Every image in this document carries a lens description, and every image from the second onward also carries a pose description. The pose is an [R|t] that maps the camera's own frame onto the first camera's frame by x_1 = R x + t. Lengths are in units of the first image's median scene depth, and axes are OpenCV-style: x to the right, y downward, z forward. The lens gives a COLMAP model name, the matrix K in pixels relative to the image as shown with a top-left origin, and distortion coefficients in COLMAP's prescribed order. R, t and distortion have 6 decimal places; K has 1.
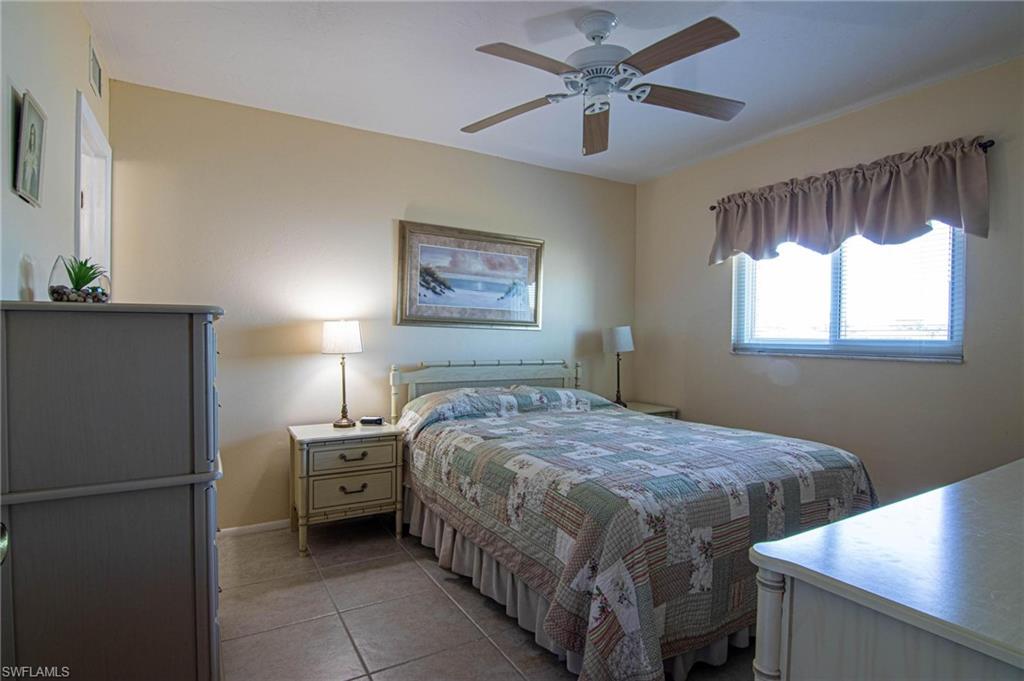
lens RADIAL K [[516.9, 0, 508.0], [0, 516.9, 344.7], [0, 0, 1]] dist [0.001224, -0.015347]
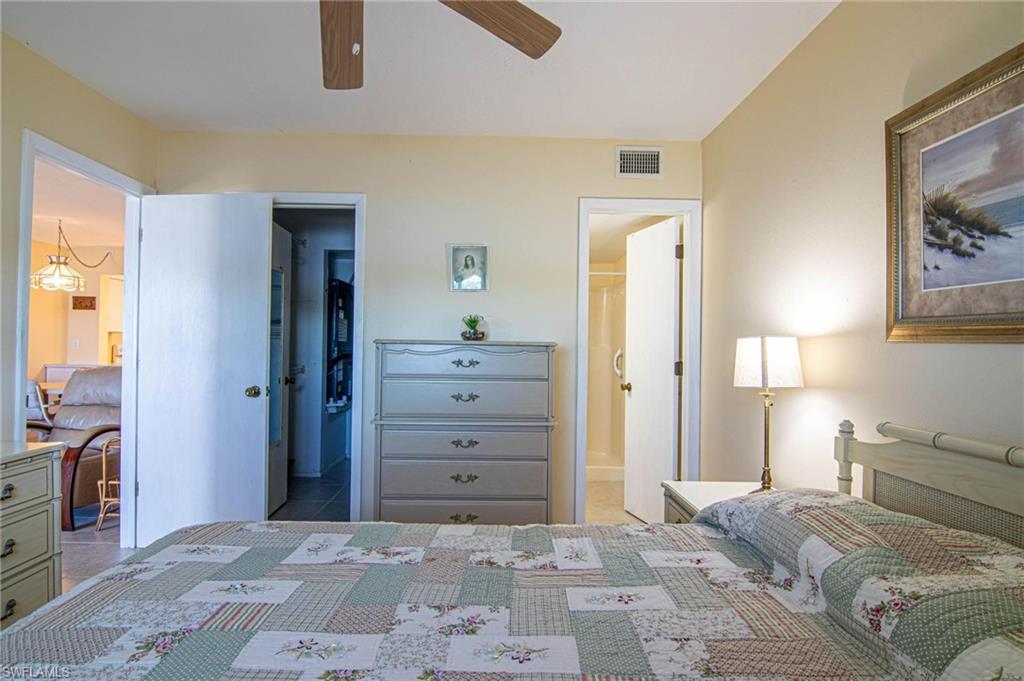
lens RADIAL K [[500.0, 0, 506.4], [0, 500.0, 344.5], [0, 0, 1]] dist [0.012353, -0.000253]
pose [[-0.481661, -0.013012, -0.876261, 0.354983], [-0.027053, 0.999634, 0.000026, -0.024186], [0.875940, 0.023718, -0.481837, 0.893620]]
